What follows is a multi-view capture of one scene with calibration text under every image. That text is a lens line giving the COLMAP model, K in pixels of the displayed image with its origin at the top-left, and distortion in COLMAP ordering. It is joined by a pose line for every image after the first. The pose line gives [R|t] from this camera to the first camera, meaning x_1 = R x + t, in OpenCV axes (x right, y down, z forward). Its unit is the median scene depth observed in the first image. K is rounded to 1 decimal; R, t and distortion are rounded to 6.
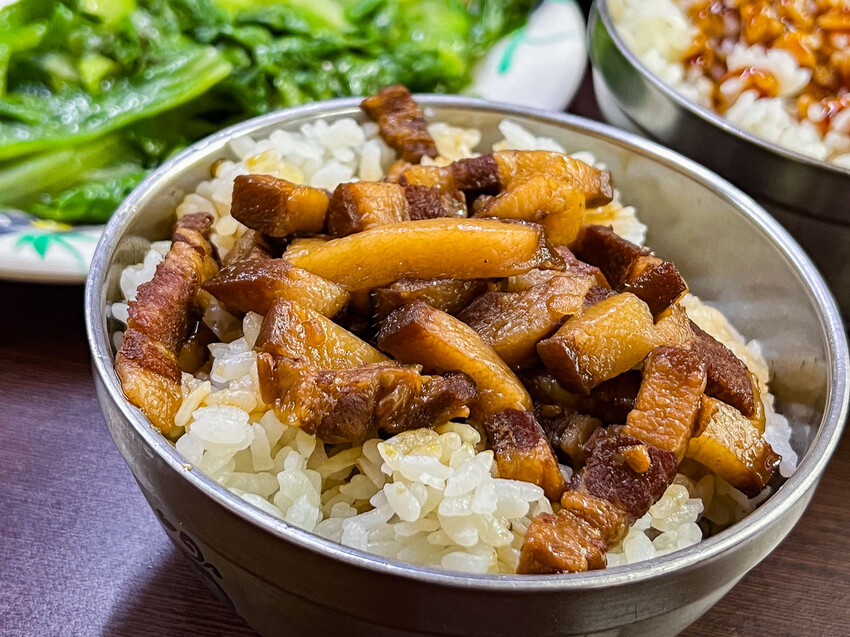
lens RADIAL K [[1519.2, 0, 425.1], [0, 1519.2, 316.0], [0, 0, 1]] dist [0.063471, 0.000000]
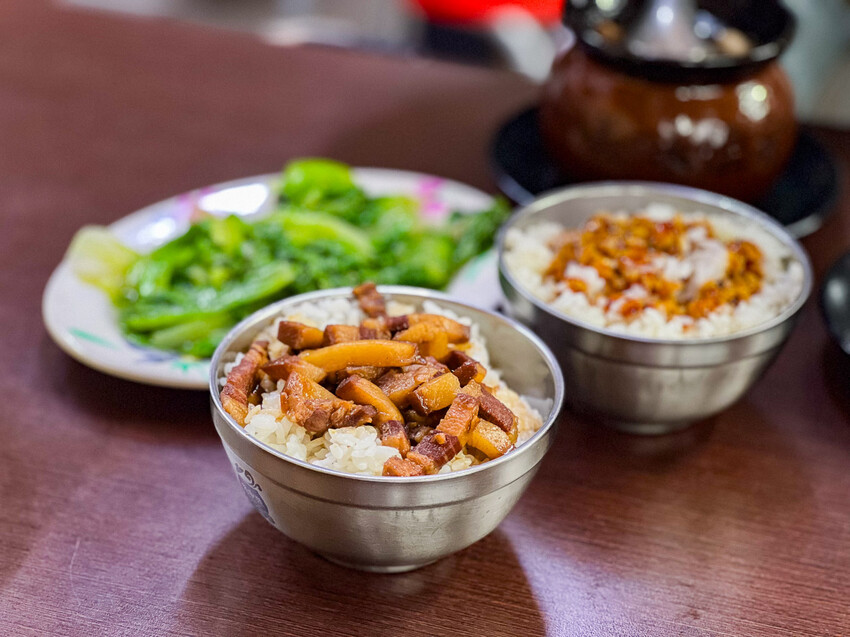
lens RADIAL K [[2048.8, 0, 425.3], [0, 2048.8, 318.1], [0, 0, 1]] dist [0.060829, 0.000000]
pose [[0.993626, 0.014881, -0.111737, 0.420993], [-0.031675, 0.988168, -0.150067, 0.346822], [0.108182, 0.152650, 0.982341, -1.899648]]
